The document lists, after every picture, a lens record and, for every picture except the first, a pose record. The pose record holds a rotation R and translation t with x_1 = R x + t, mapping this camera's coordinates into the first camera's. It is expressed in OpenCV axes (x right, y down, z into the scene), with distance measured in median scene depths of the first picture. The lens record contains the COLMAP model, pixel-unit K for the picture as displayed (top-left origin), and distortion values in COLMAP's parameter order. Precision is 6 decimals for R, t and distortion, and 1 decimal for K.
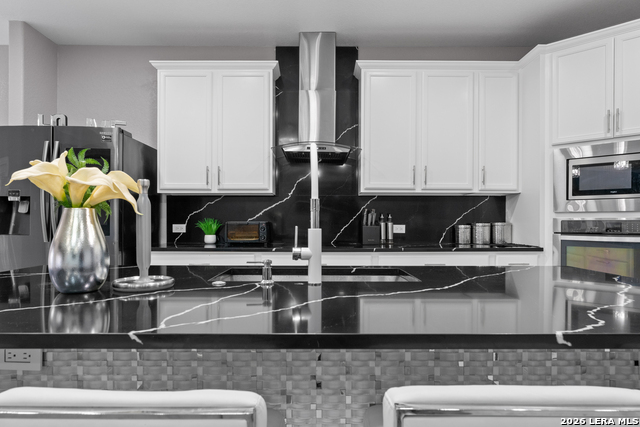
lens RADIAL K [[399.2, 0, 321.4], [0, 399.2, 224.2], [0, 0, 1]] dist [-0.006523, -0.001789]
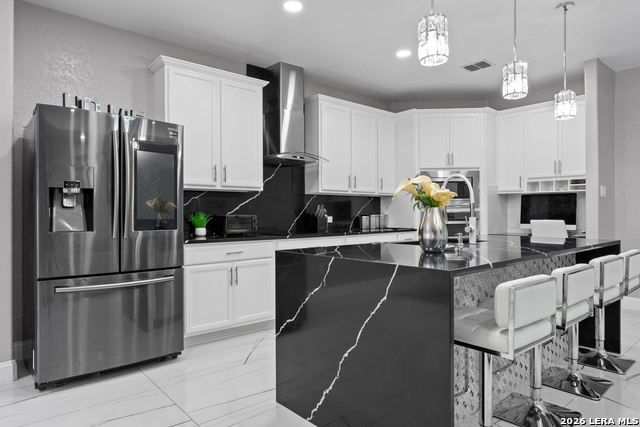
lens RADIAL K [[399.2, 0, 320.3], [0, 399.2, 211.9], [0, 0, 1]] dist [-0.006523, -0.001789]
pose [[0.759567, -0.002972, 0.650422, -0.740134], [0.012162, 0.999880, -0.009634, -0.001669], [-0.650315, 0.015228, 0.759512, -0.015806]]
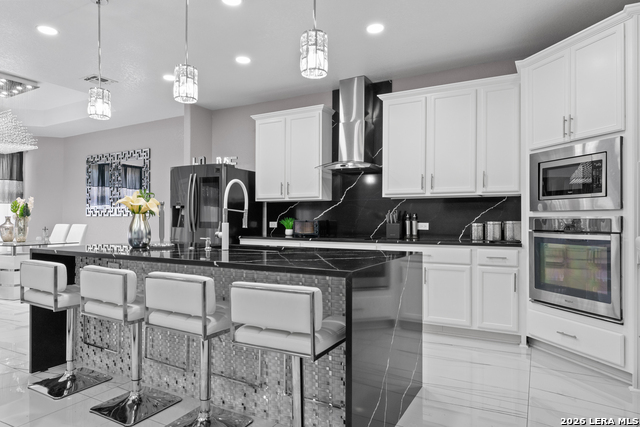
lens RADIAL K [[399.2, 0, 319.5], [0, 399.2, 215.6], [0, 0, 1]] dist [-0.006523, -0.001789]
pose [[0.873584, -0.005210, -0.486645, 0.523966], [-0.004111, 0.999828, -0.018083, 0.003083], [0.486656, 0.017798, 0.873412, -0.203944]]
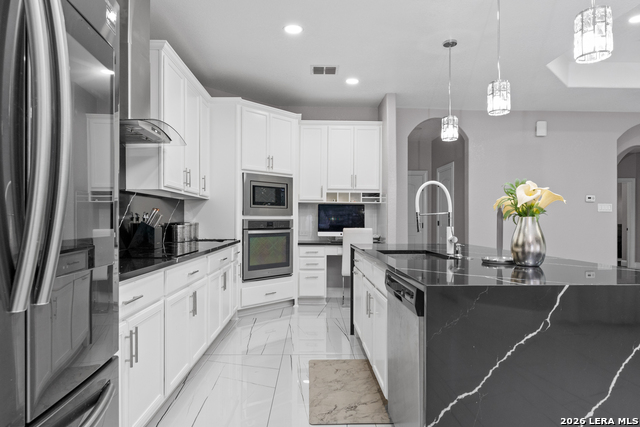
lens RADIAL K [[399.2, 0, 315.8], [0, 399.2, 217.6], [0, 0, 1]] dist [-0.006523, -0.001789]
pose [[-0.005874, 0.005206, 0.999969, -0.760554], [0.006320, 0.999967, -0.005169, -0.010282], [-0.999963, 0.006289, -0.005907, 0.638953]]
